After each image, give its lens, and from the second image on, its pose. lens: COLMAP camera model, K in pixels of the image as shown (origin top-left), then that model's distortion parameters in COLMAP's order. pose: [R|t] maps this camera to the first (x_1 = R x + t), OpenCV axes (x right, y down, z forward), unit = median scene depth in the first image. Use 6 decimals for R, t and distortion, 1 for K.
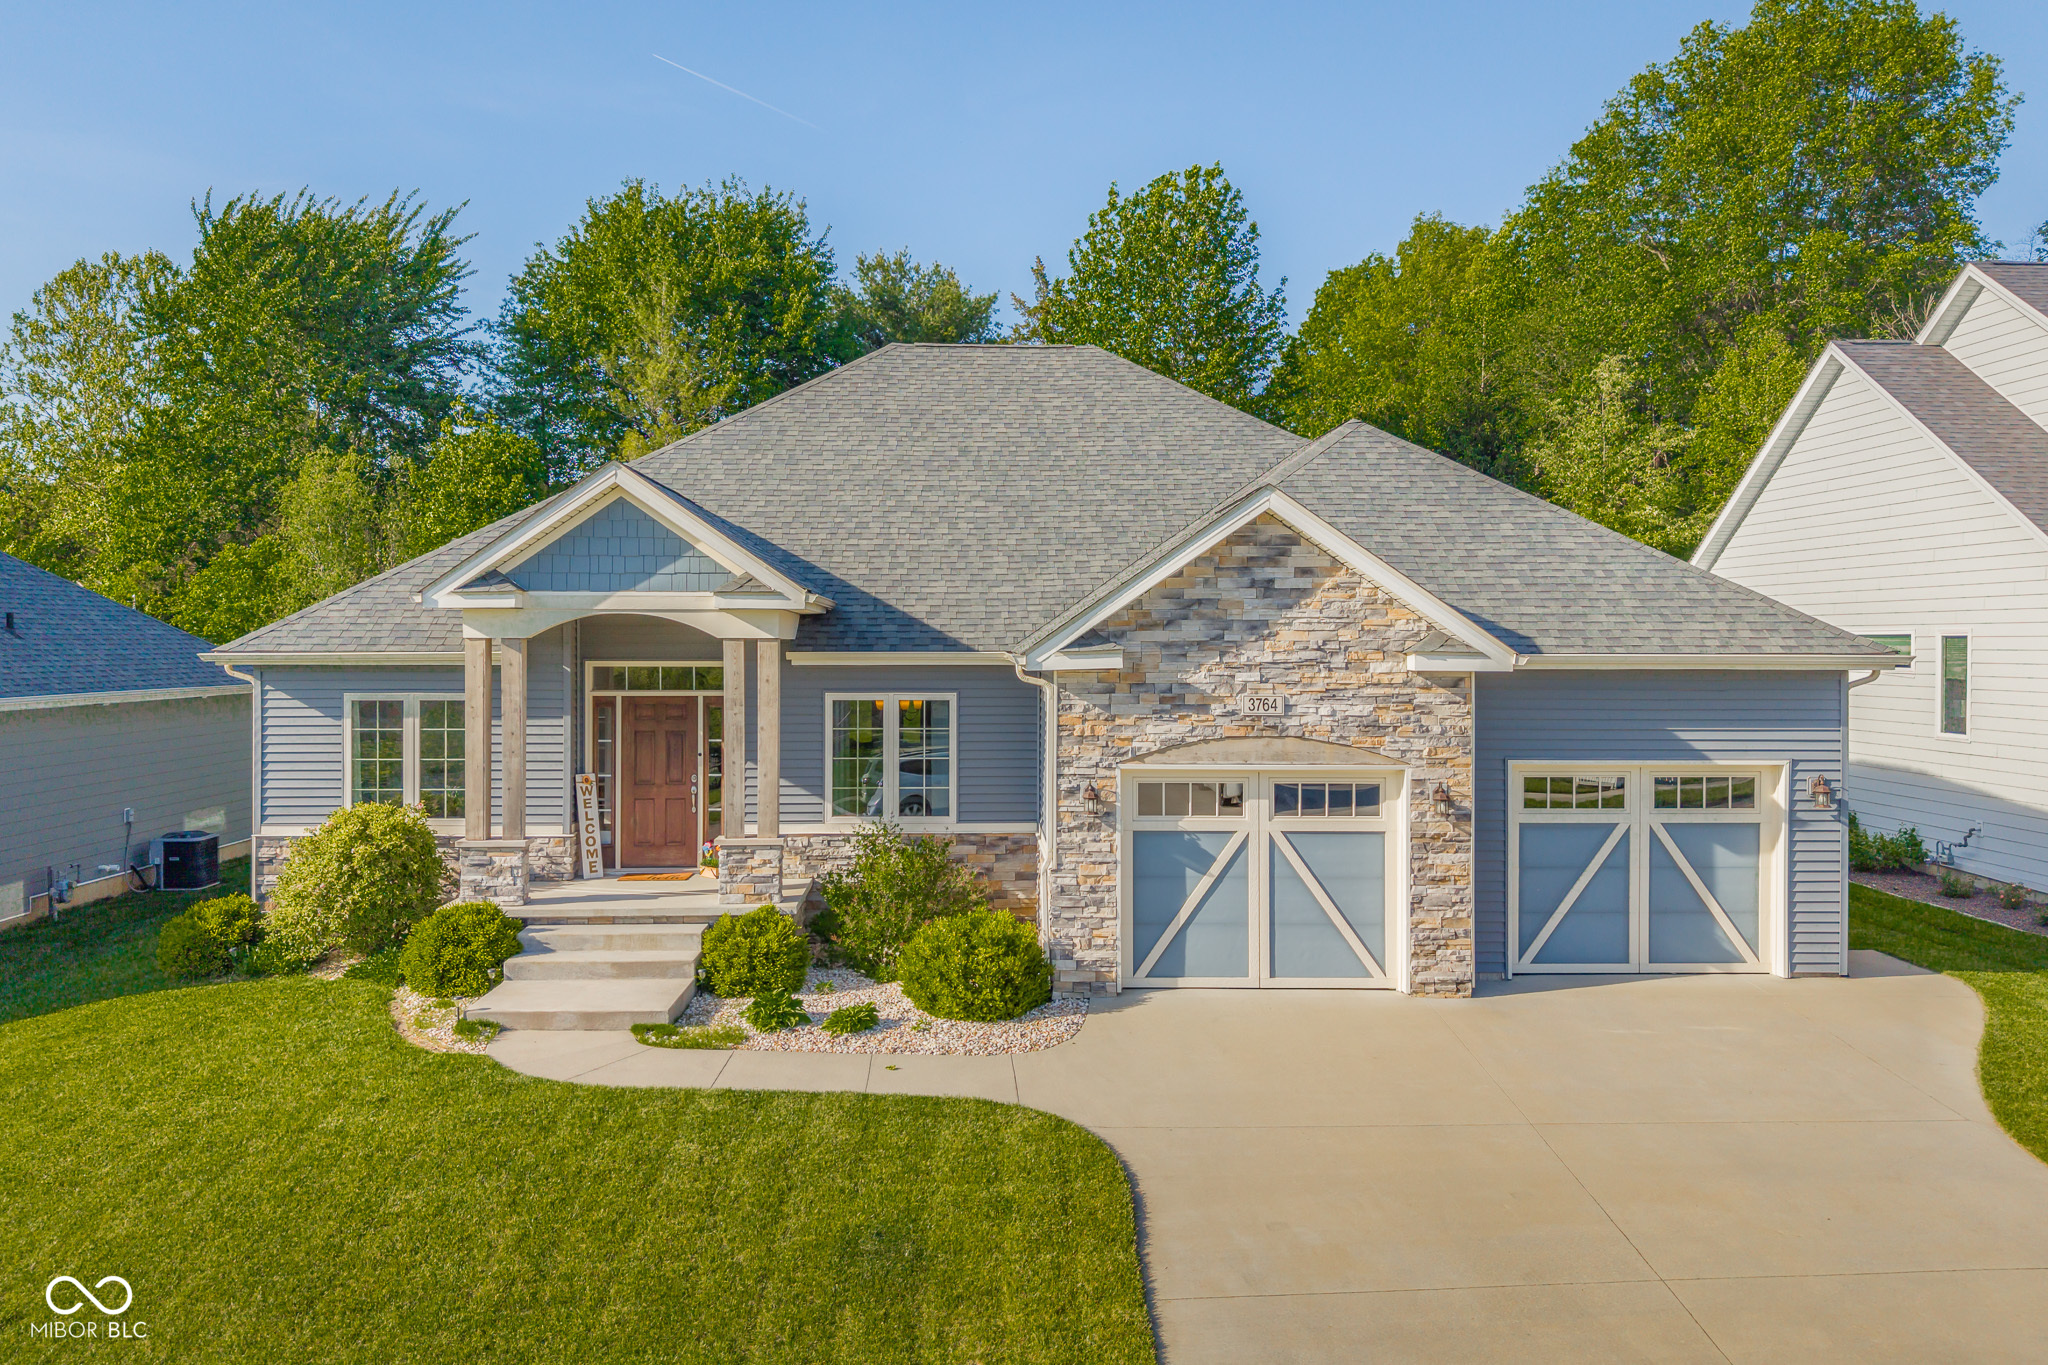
lens RADIAL K [[1632.8, 0, 990.2], [0, 1632.8, 621.5], [0, 0, 1]] dist [0.023765, -0.009587]
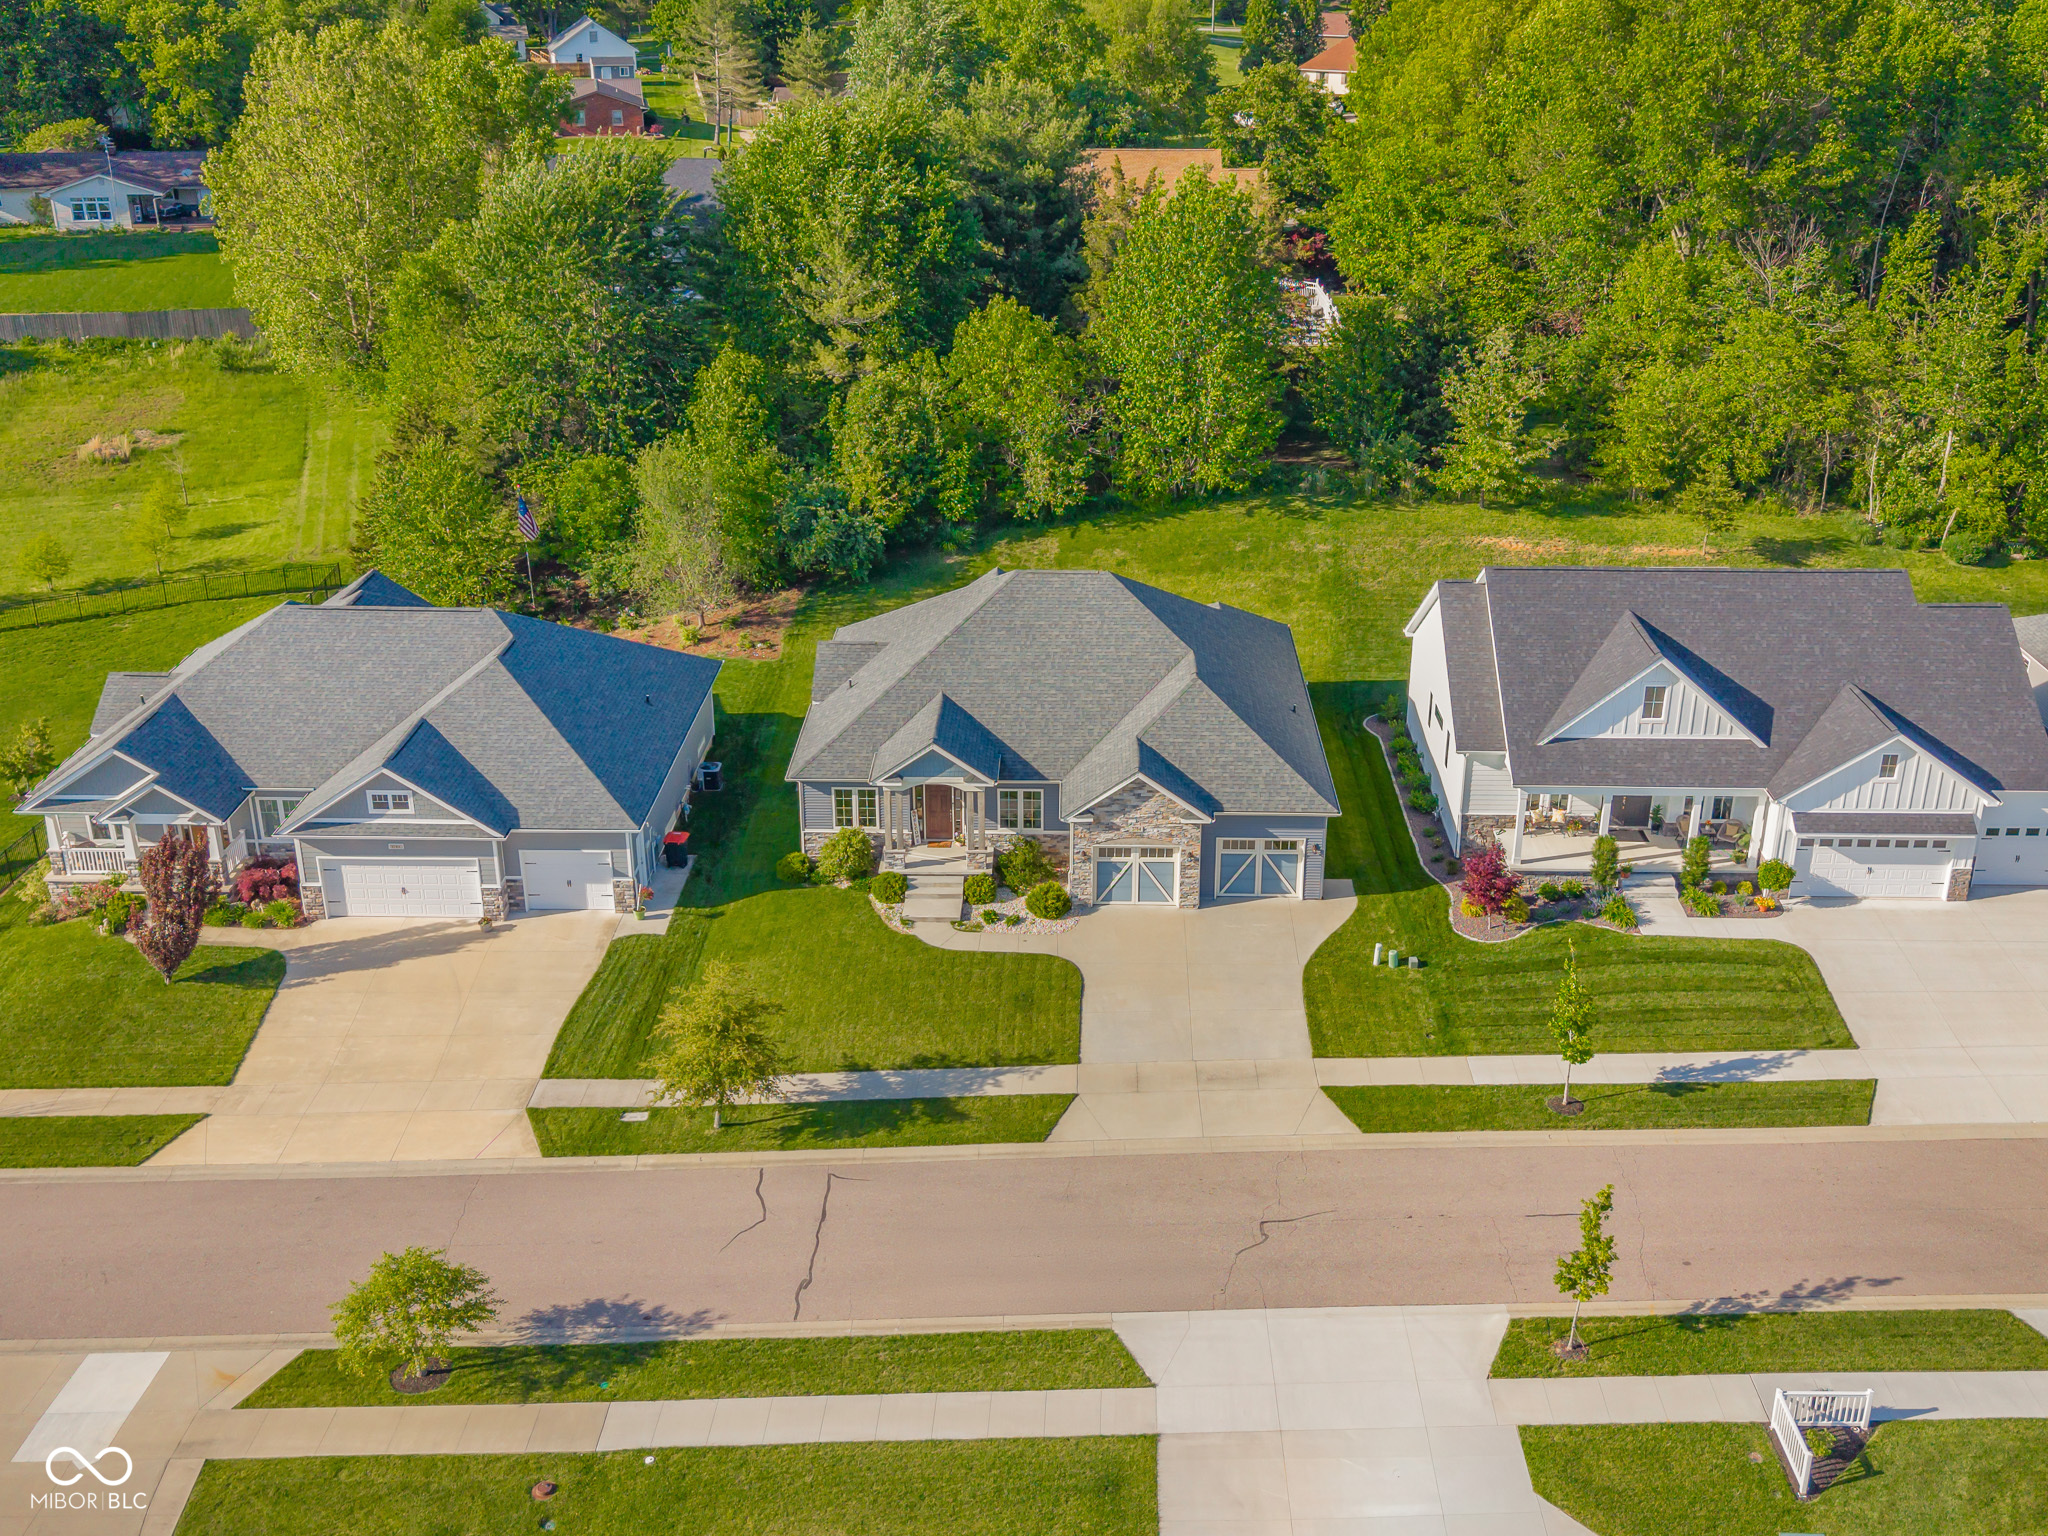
lens RADIAL K [[2093.7, 0, 1035.3], [0, 2093.7, 769.2], [0, 0, 1]] dist [0.081416, 0.000000]
pose [[0.999517, 0.013751, -0.027876, 0.078321], [-0.001243, 0.913788, 0.406189, -1.733296], [0.031059, -0.405958, 0.913364, -2.740740]]
